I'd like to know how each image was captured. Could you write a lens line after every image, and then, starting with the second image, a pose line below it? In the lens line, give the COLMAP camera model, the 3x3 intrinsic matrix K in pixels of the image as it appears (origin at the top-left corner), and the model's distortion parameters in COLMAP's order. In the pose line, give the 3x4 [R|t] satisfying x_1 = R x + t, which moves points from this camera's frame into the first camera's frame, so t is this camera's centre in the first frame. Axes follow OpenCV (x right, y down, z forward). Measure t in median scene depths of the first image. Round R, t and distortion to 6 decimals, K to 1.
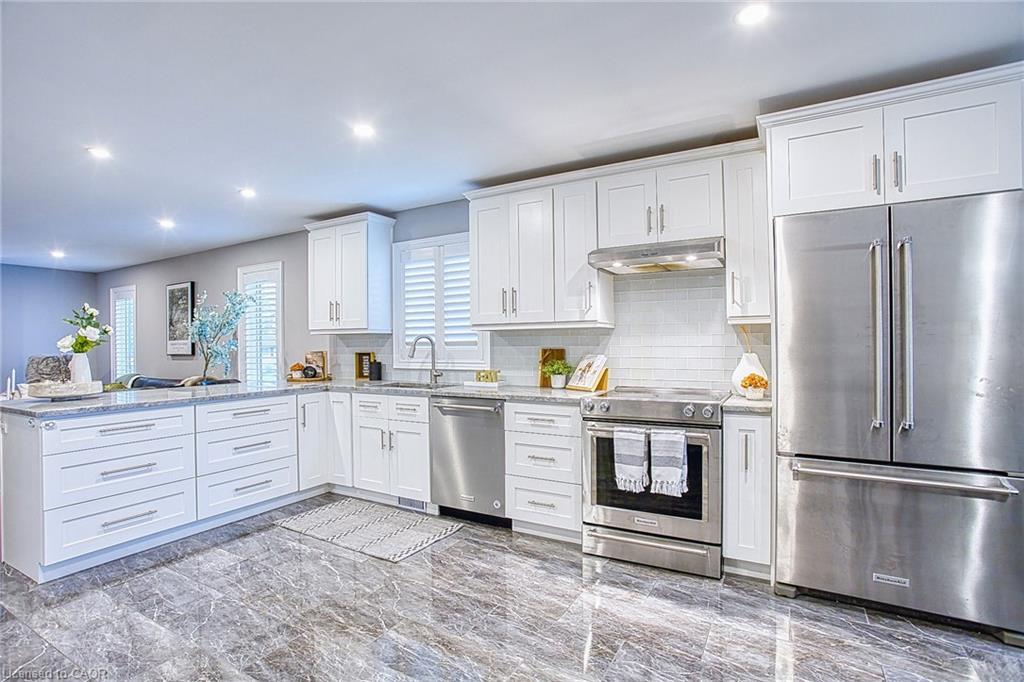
lens RADIAL K [[499.8, 0, 512.0], [0, 499.8, 341.0], [0, 0, 1]] dist [-0.075125, 0.037833]
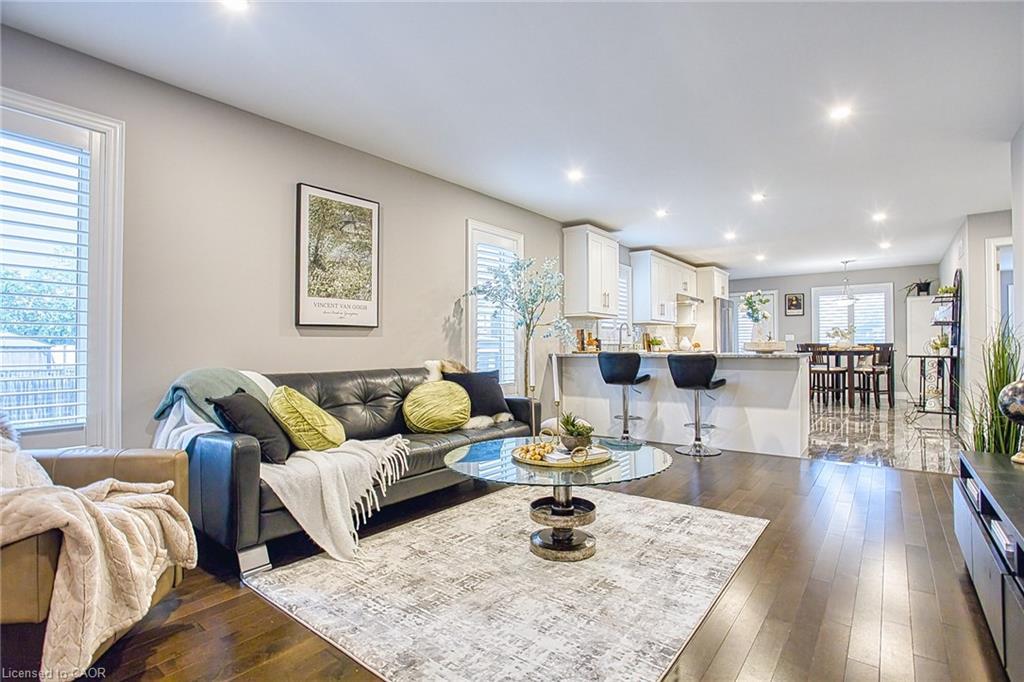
lens RADIAL K [[492.5, 0, 512.0], [0, 492.5, 341.0], [0, 0, 1]] dist [-0.077488, 0.037839]
pose [[0.151506, 0.022989, 0.988189, -2.208939], [-0.001522, 0.999734, -0.023025, 0.104286], [-0.988455, 0.001984, 0.151500, 1.362607]]
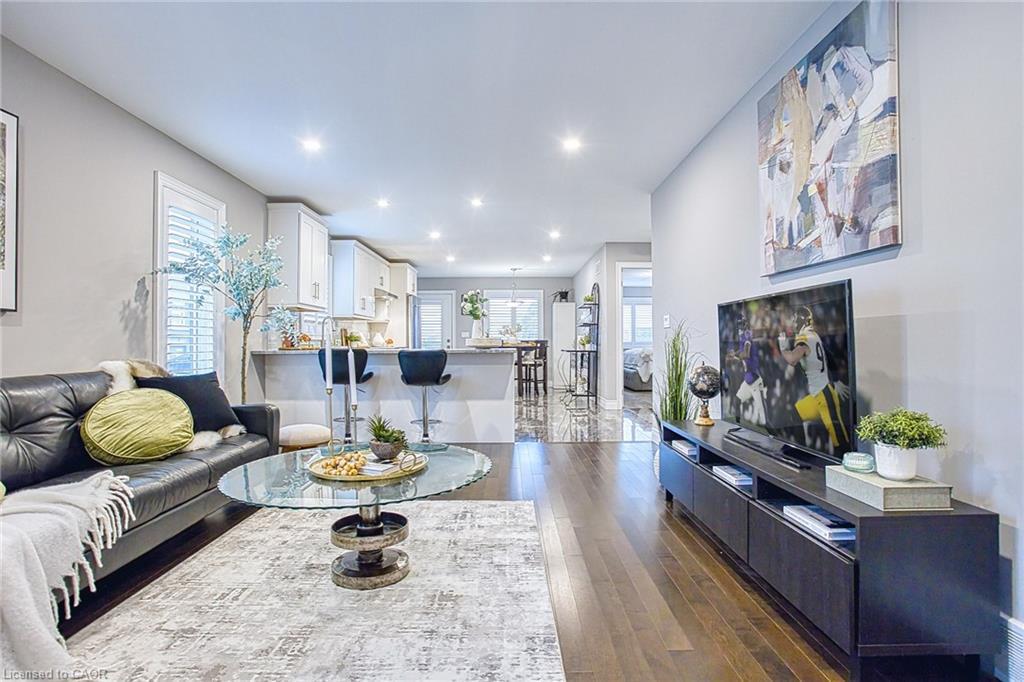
lens RADIAL K [[513.2, 0, 509.5], [0, 513.2, 335.4], [0, 0, 1]] dist [-0.064869, 0.031925]
pose [[-0.491164, 0.024699, 0.870717, -2.149513], [0.005261, 0.999664, -0.025389, 0.105390], [-0.871051, -0.007889, -0.491129, 1.544867]]
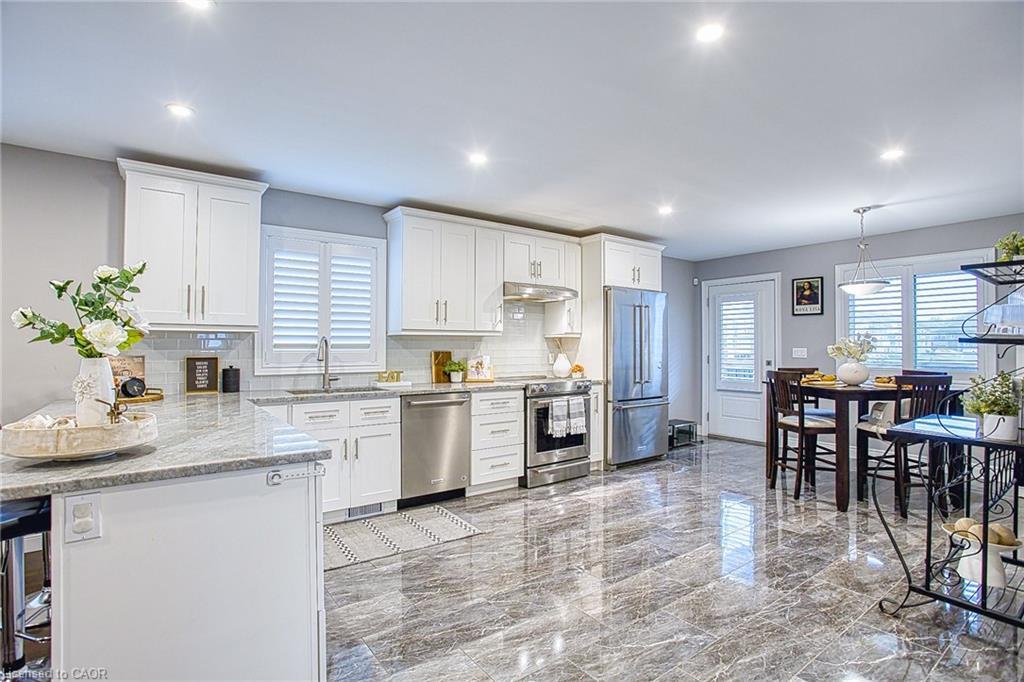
lens RADIAL K [[492.5, 0, 512.0], [0, 492.5, 341.0], [0, 0, 1]] dist [-0.077488, 0.037839]
pose [[0.405843, 0.021140, 0.913698, -1.045083], [-0.007504, 0.999776, -0.019799, 0.013796], [-0.913912, 0.001179, 0.405911, 0.380815]]
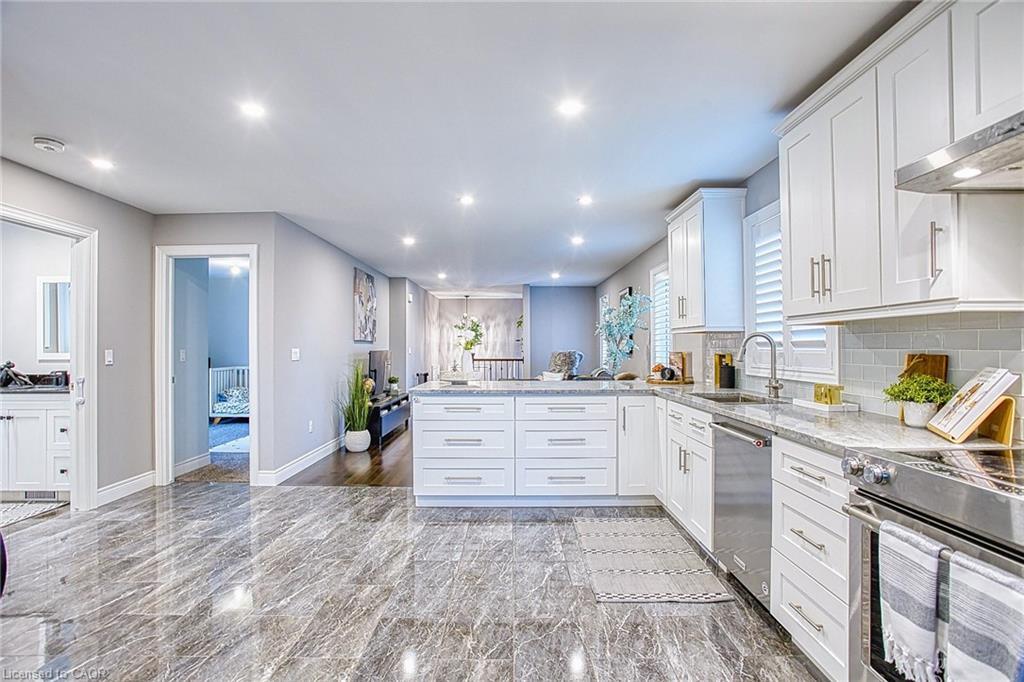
lens RADIAL K [[499.8, 0, 512.0], [0, 499.8, 341.0], [0, 0, 1]] dist [-0.075125, 0.037833]
pose [[0.494946, -0.000610, -0.868924, 0.347499], [0.000864, 1.000000, -0.000209, 0.000785], [0.868923, -0.000648, 0.494946, 0.371396]]
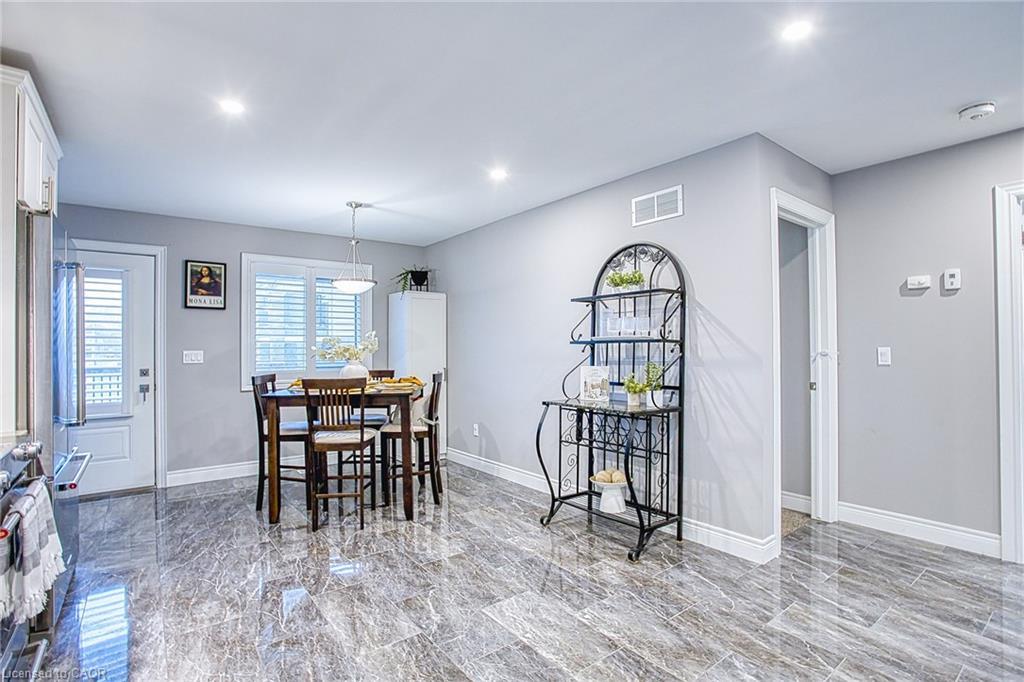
lens RADIAL K [[492.5, 0, 512.0], [0, 492.5, 341.0], [0, 0, 1]] dist [-0.077488, 0.037839]
pose [[-0.920669, 0.022469, 0.389696, -0.380705], [0.016008, 0.999675, -0.019821, 0.010791], [-0.390015, -0.012010, -0.920730, 1.007282]]
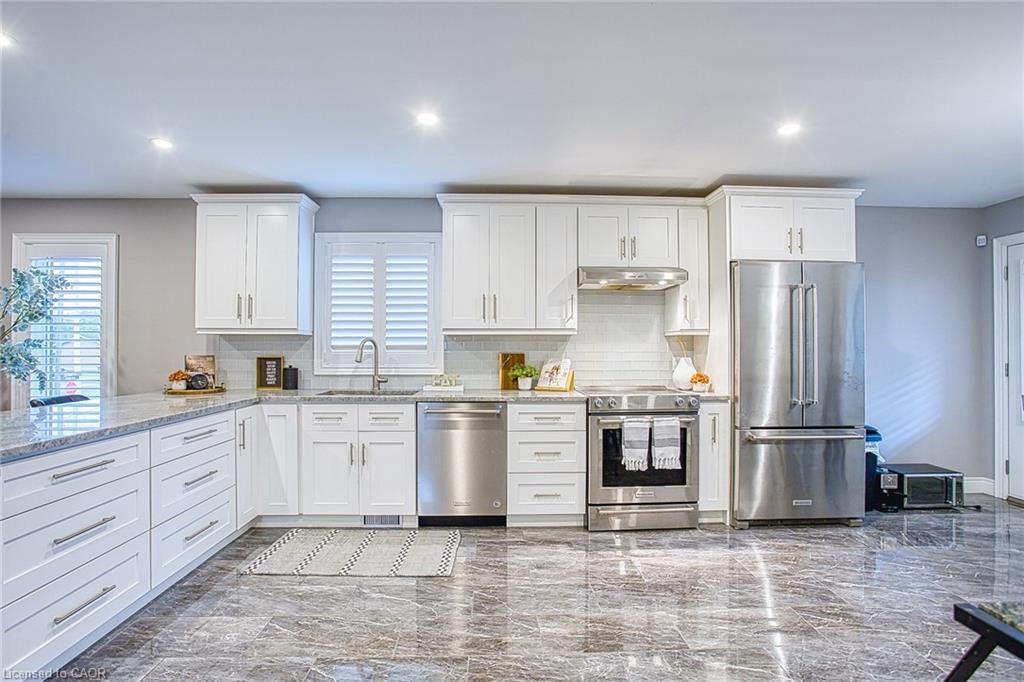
lens RADIAL K [[499.8, 0, 512.0], [0, 499.8, 341.0], [0, 0, 1]] dist [-0.075125, 0.037833]
pose [[0.849743, 0.017200, 0.526916, -0.528320], [-0.011235, 0.999831, -0.014518, 0.004944], [-0.527077, 0.006417, 0.849794, 0.098289]]
